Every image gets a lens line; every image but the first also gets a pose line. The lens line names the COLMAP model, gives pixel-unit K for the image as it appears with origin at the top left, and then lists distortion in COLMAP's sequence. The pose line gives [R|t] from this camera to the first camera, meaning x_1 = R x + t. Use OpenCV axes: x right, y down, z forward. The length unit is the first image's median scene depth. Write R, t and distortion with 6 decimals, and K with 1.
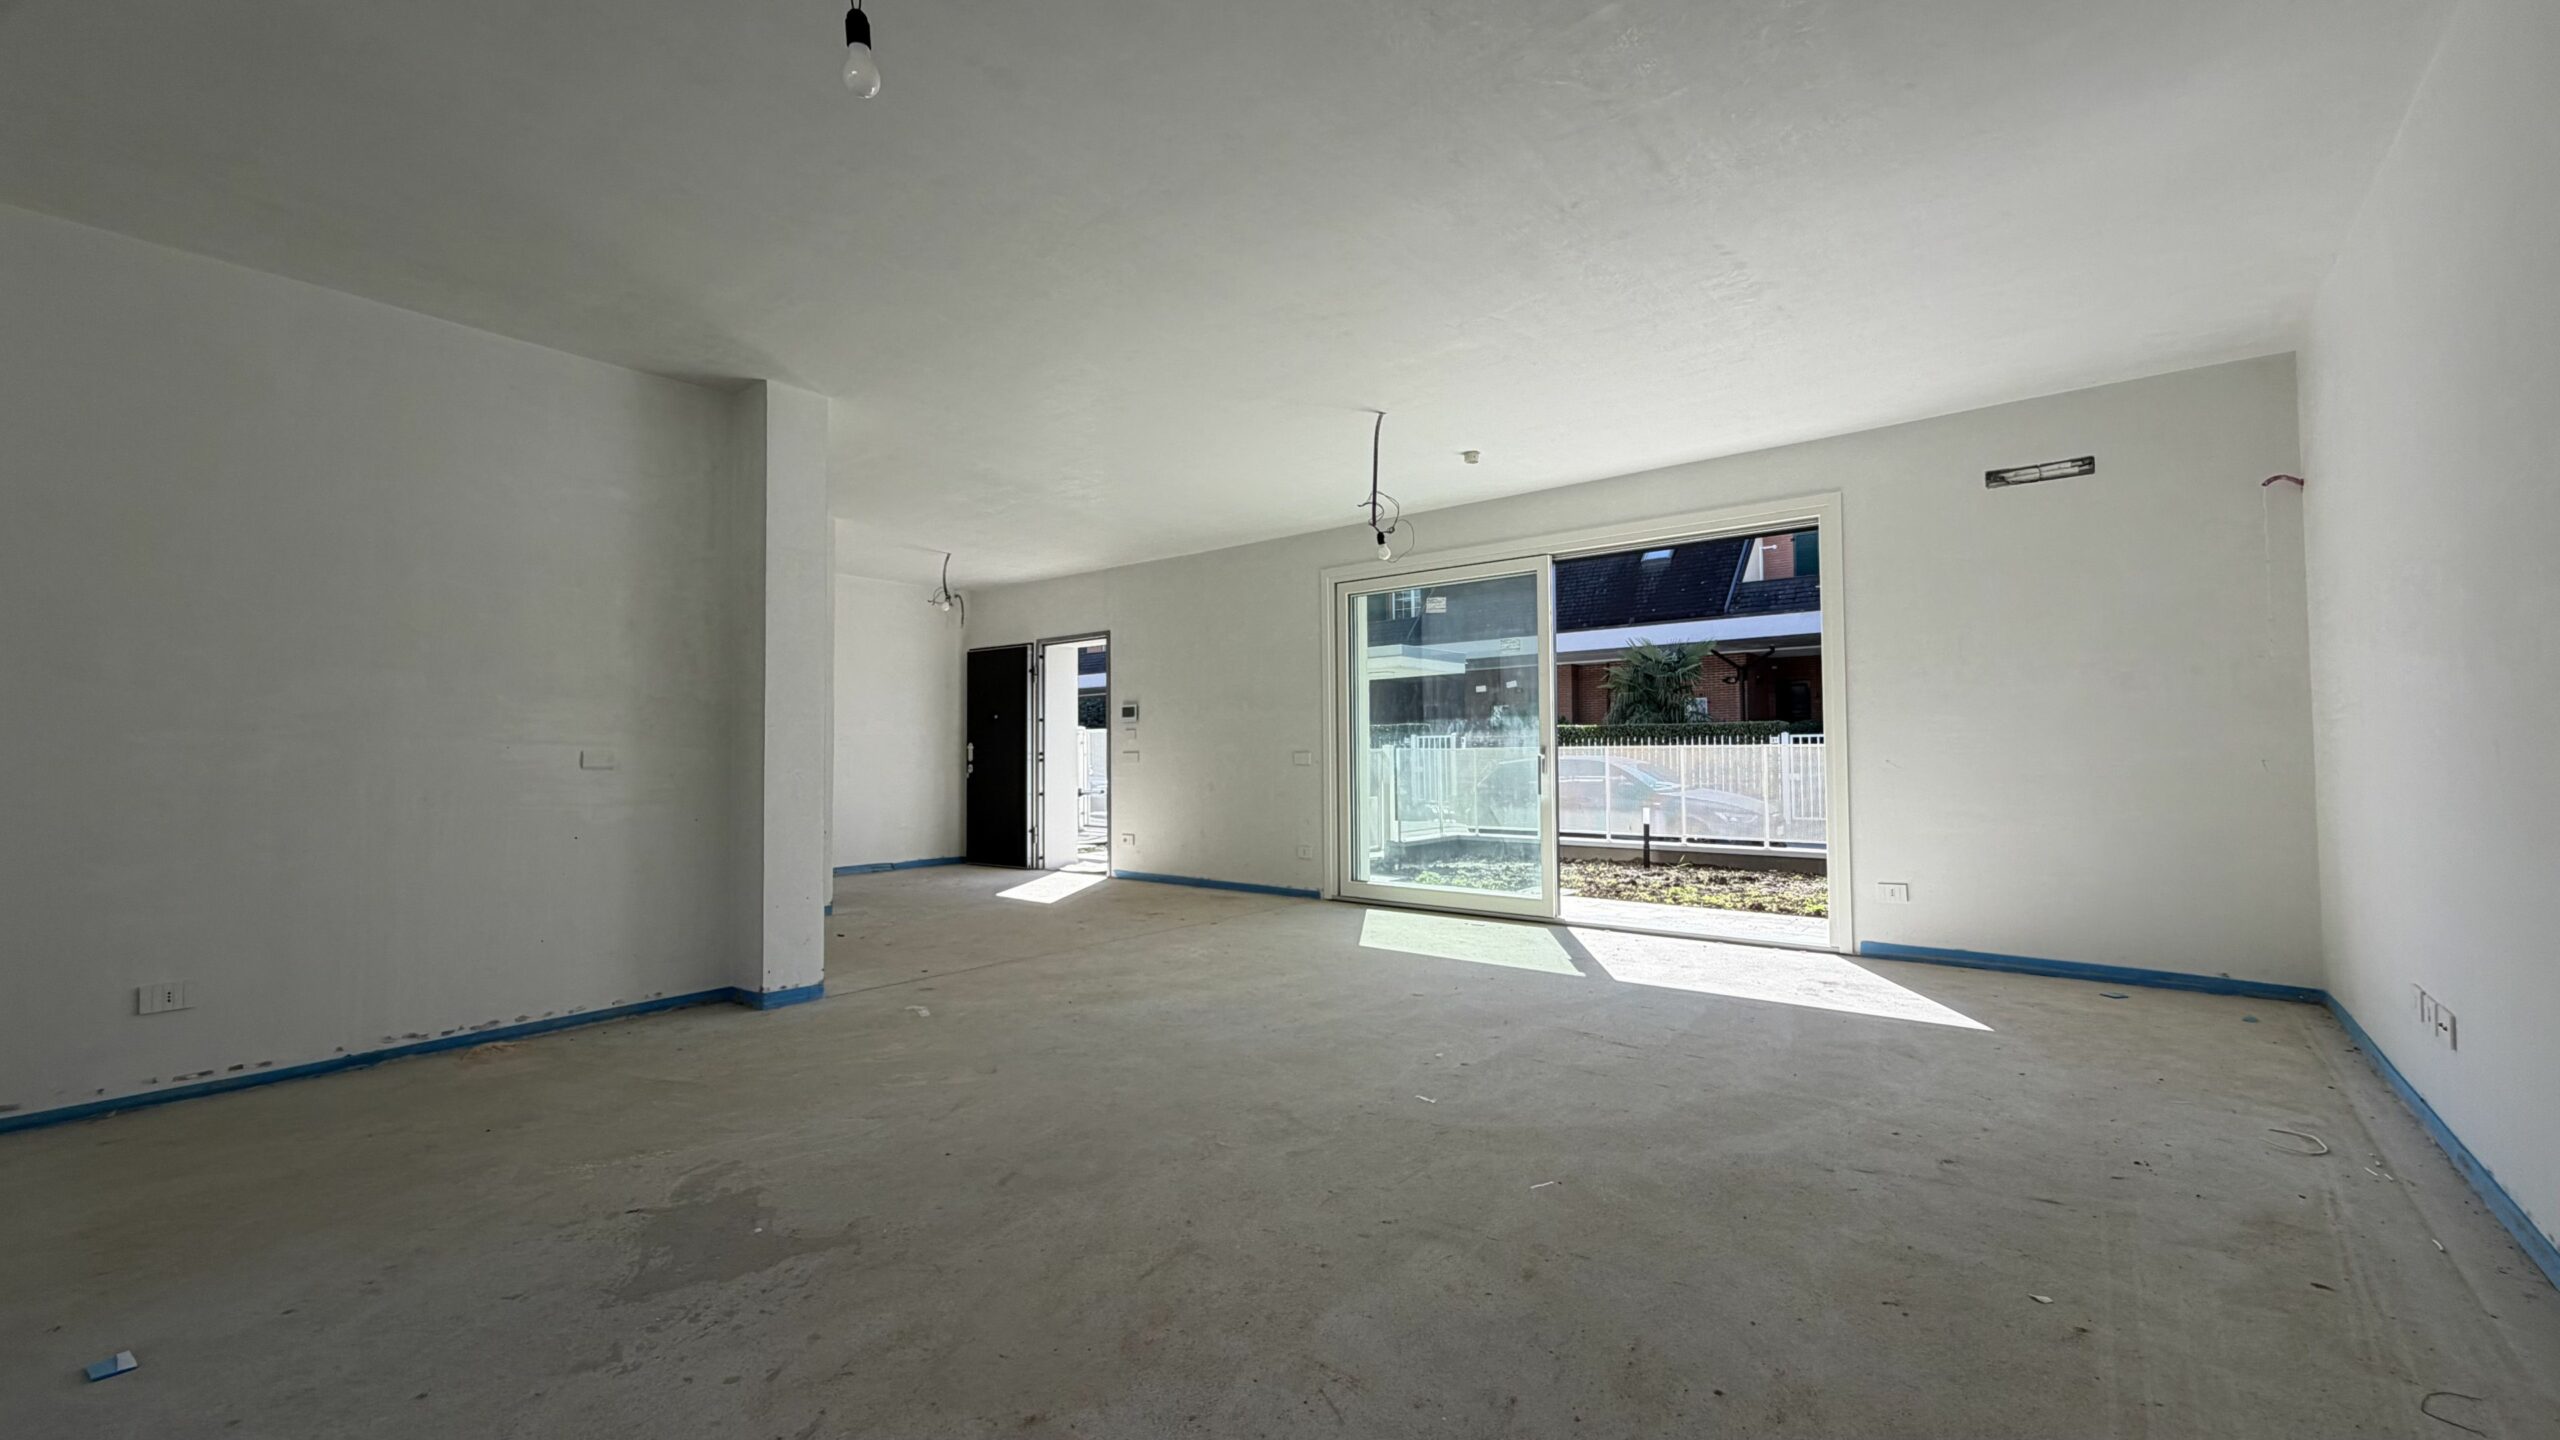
lens RADIAL K [[1016.4, 0, 1272.5], [0, 1016.4, 724.7], [0, 0, 1]] dist [0.001518, 0.000413]
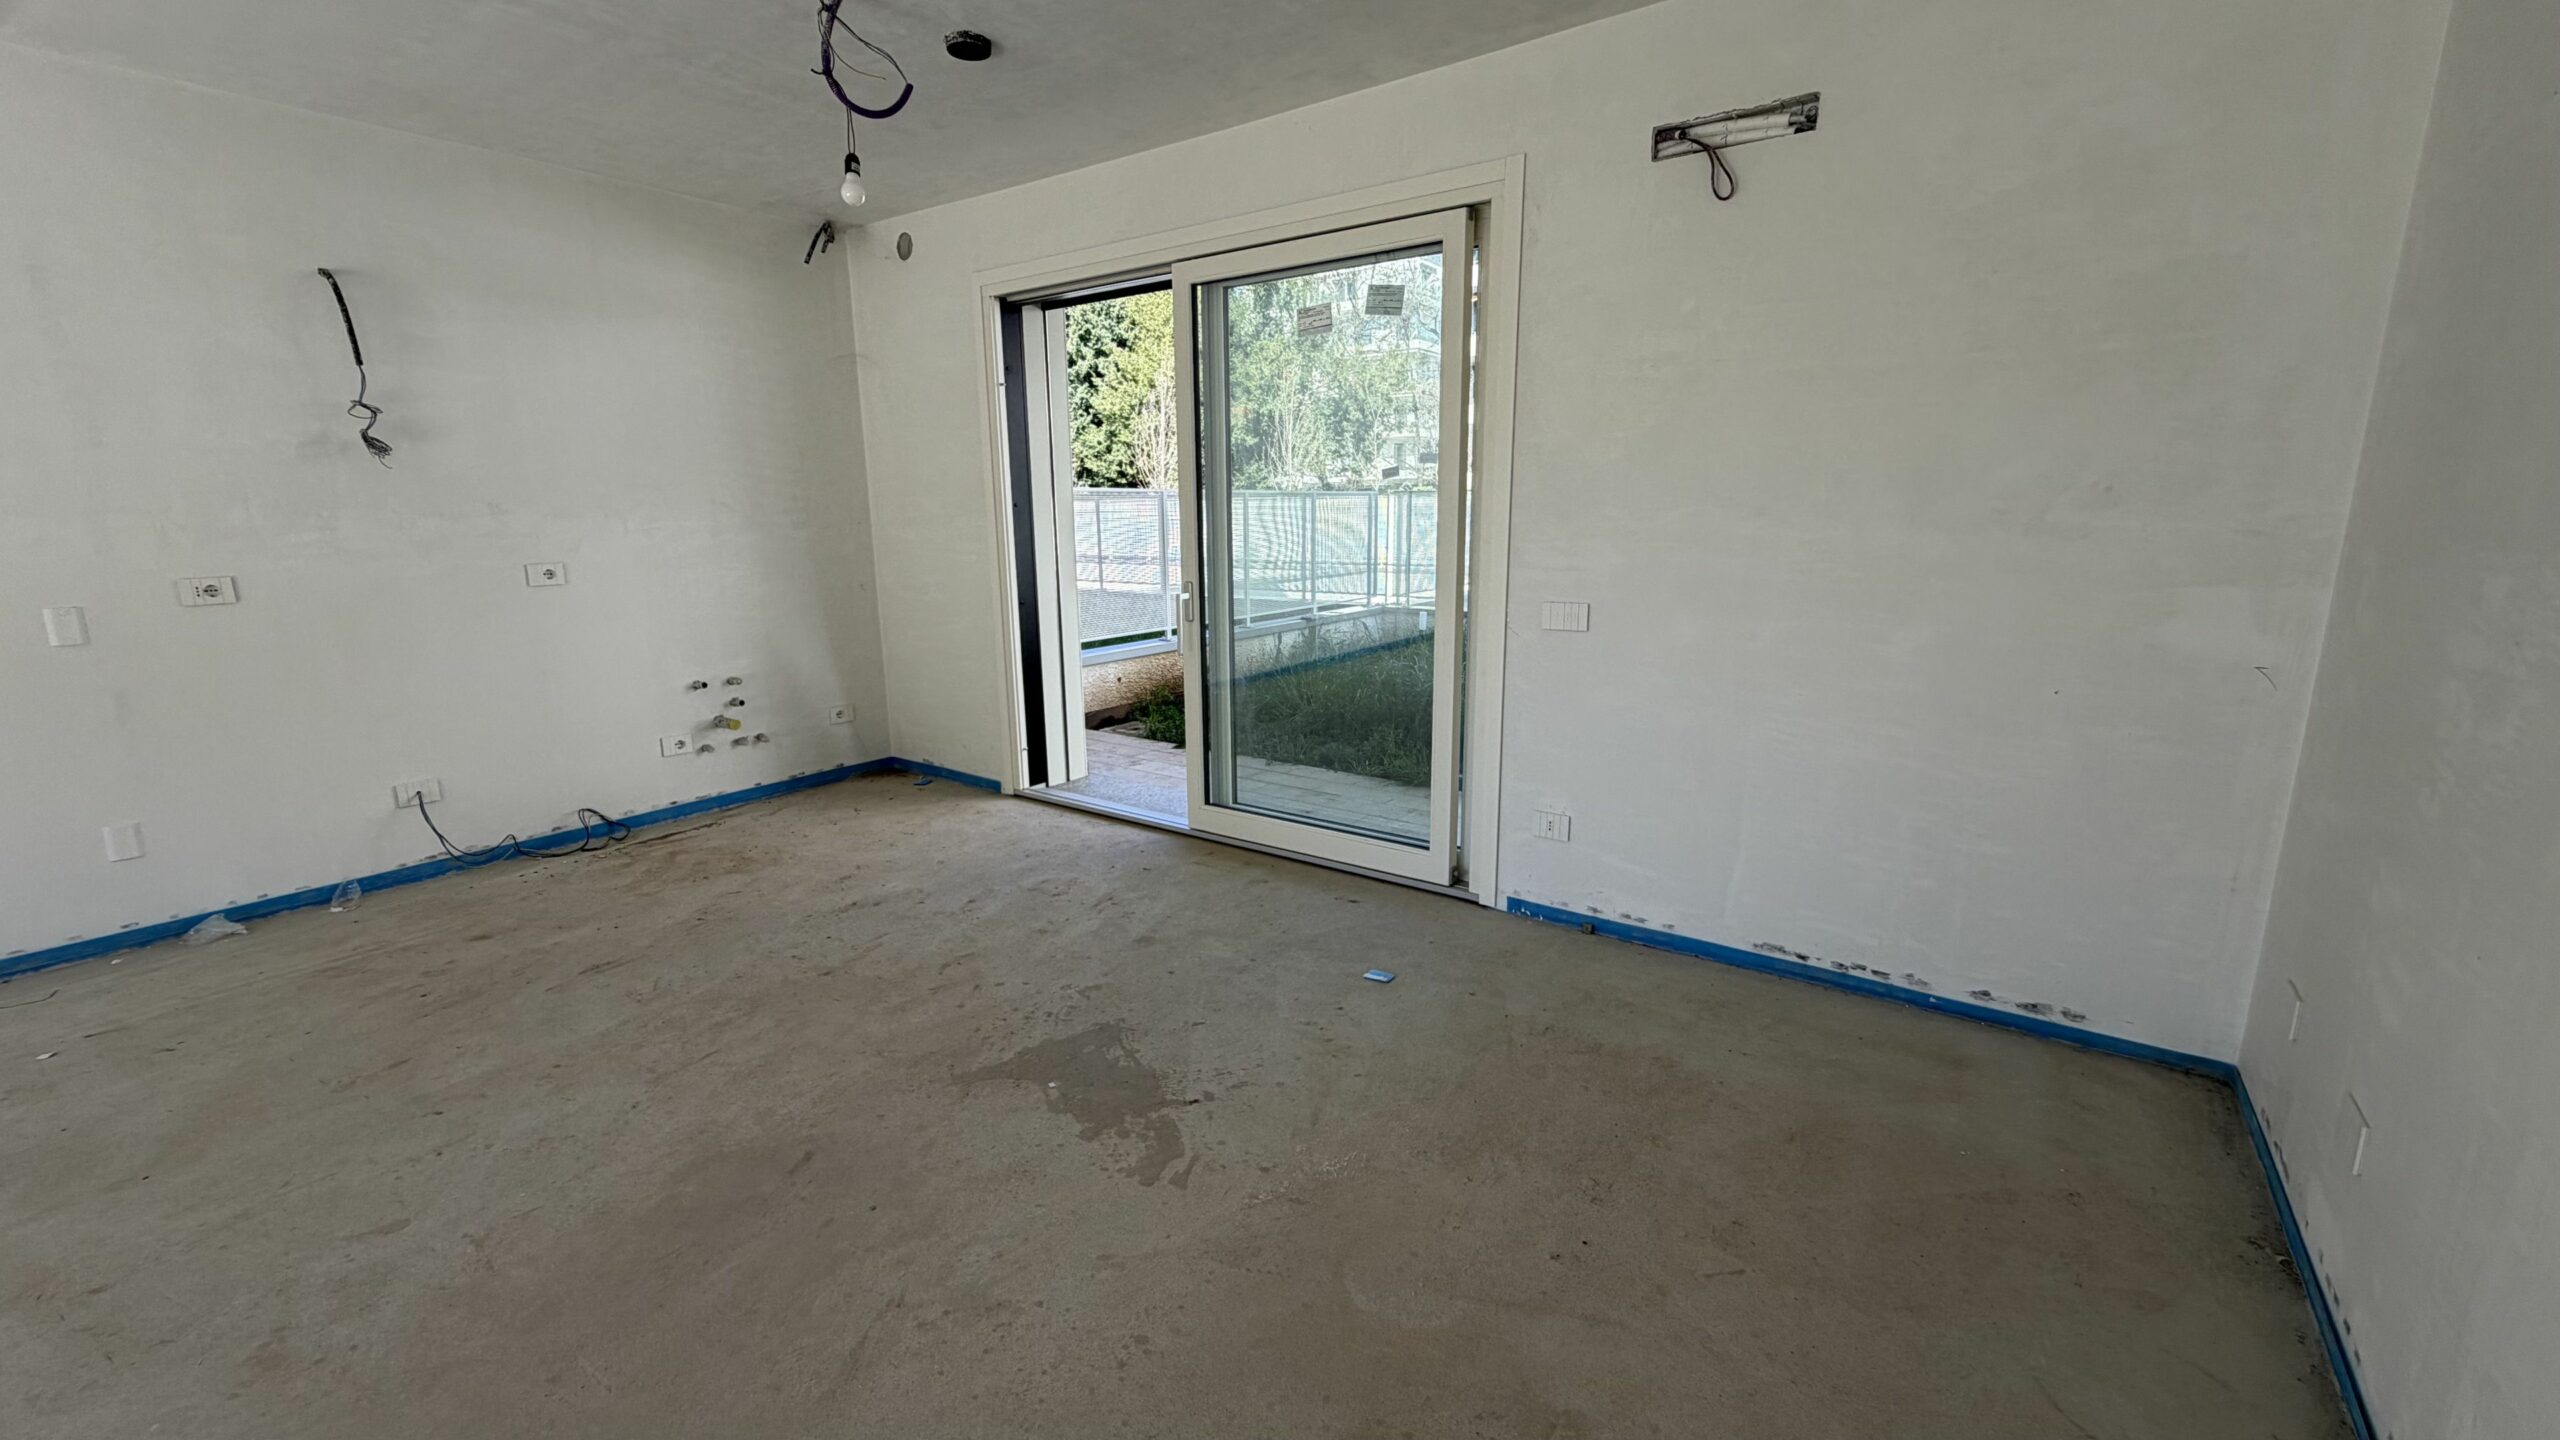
lens RADIAL K [[1016.4, 0, 1276.4], [0, 1016.4, 722.6], [0, 0, 1]] dist [0.001518, 0.000413]
pose [[-0.997820, 0.030706, -0.058413, -0.633802], [0.019666, 0.983295, 0.180952, -0.065151], [0.062994, 0.179409, -0.981756, 1.837041]]
